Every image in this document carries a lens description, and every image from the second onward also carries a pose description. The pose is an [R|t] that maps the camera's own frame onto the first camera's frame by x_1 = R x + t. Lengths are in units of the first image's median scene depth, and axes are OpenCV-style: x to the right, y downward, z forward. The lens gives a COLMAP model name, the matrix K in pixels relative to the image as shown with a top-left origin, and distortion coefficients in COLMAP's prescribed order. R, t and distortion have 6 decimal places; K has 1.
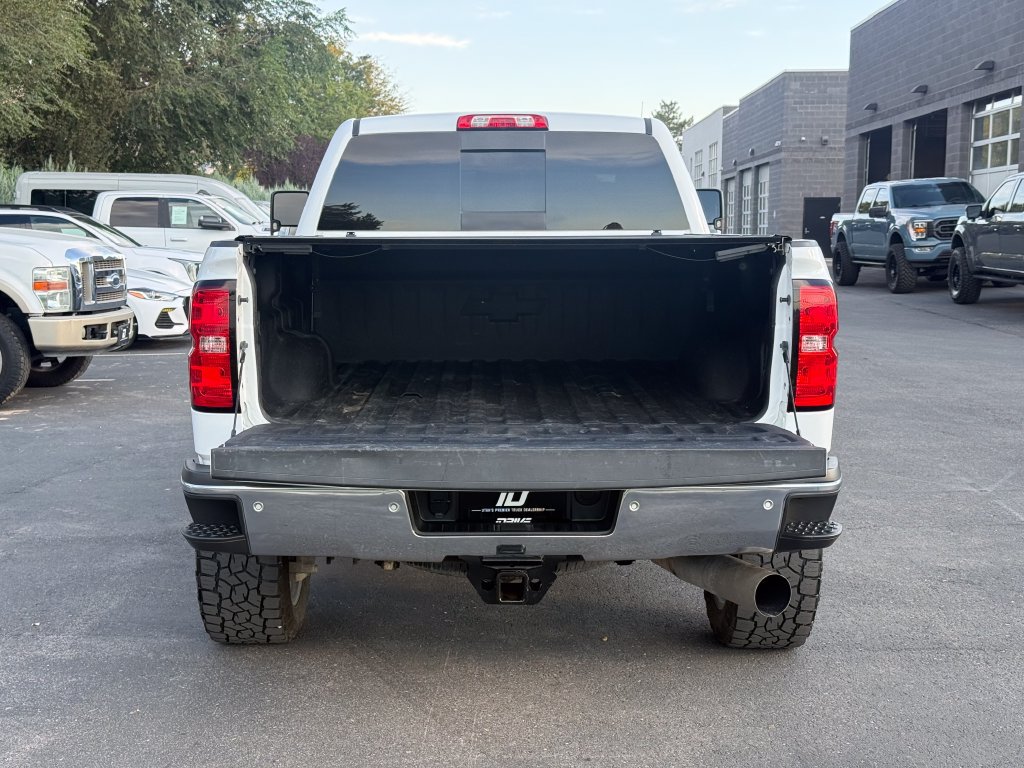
lens RADIAL K [[1429.8, 0, 511.0], [0, 1429.8, 382.1], [0, 0, 1]] dist [0.118810, 0.000000]
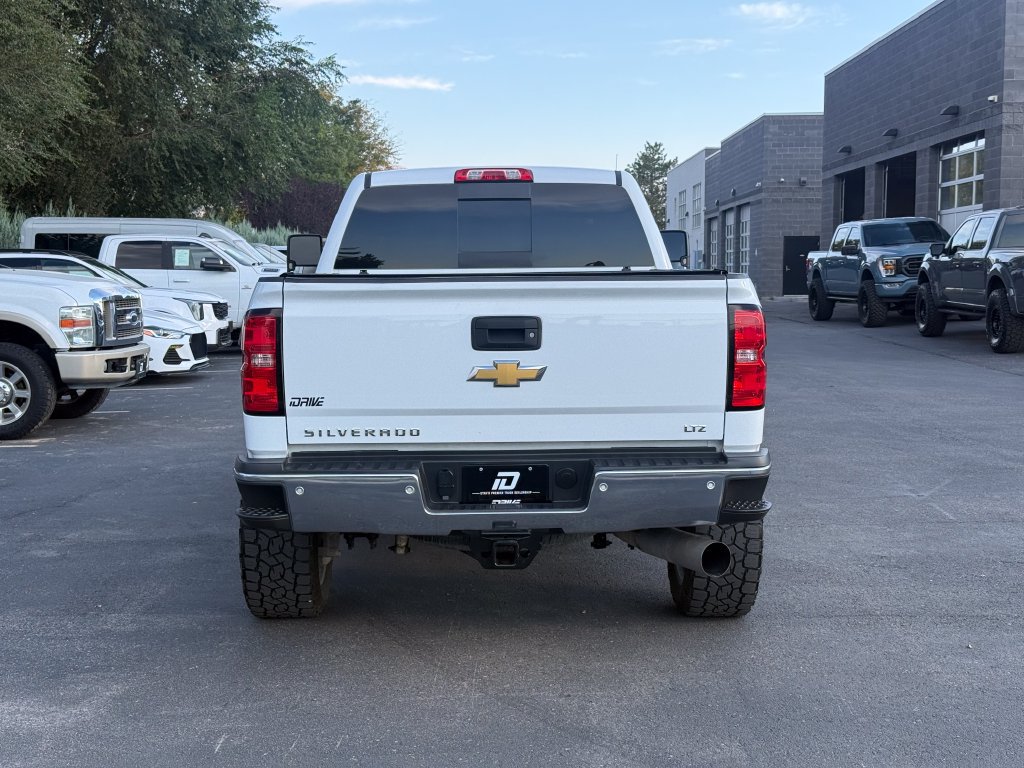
lens RADIAL K [[1429.8, 0, 521.0], [0, 1429.8, 385.1], [0, 0, 1]] dist [0.118810, 0.000000]
pose [[0.999862, -0.008223, 0.014400, -0.001634], [0.008588, 0.999640, -0.025434, 0.018467], [-0.014186, 0.025554, 0.999573, -0.153815]]
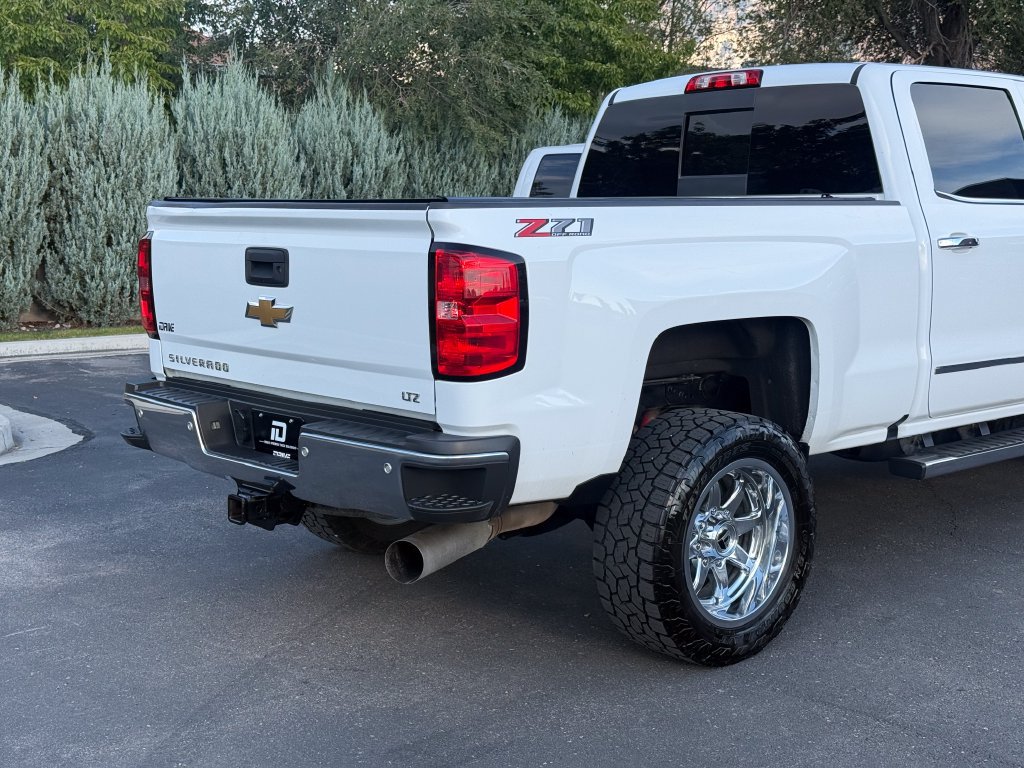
lens RADIAL K [[1429.8, 0, 510.4], [0, 1429.8, 397.1], [0, 0, 1]] dist [0.118810, 0.000000]
pose [[0.654736, 0.102787, -0.748836, 0.624593], [-0.083060, 0.994495, 0.063884, -0.021969], [0.751280, 0.020371, 0.659669, 0.263991]]
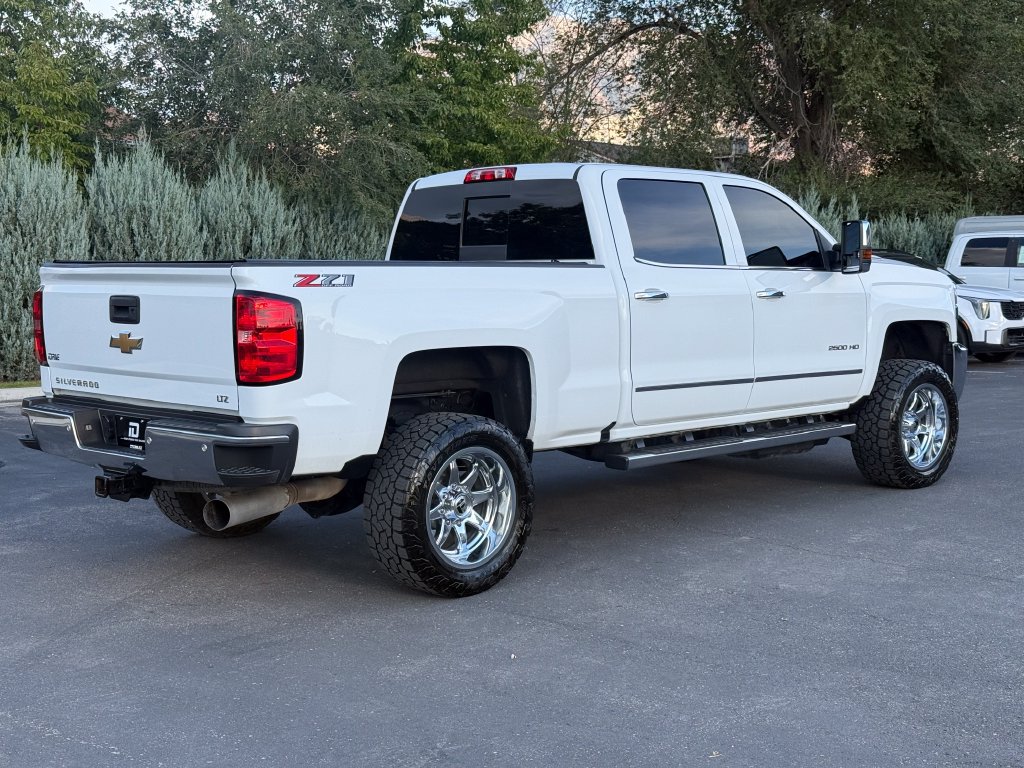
lens RADIAL K [[1429.8, 0, 506.0], [0, 1429.8, 392.4], [0, 0, 1]] dist [0.118810, 0.000000]
pose [[0.687859, 0.062151, -0.723179, 0.904415], [-0.079361, 0.996794, 0.010181, -0.004905], [0.721493, 0.050389, 0.690586, 0.150175]]
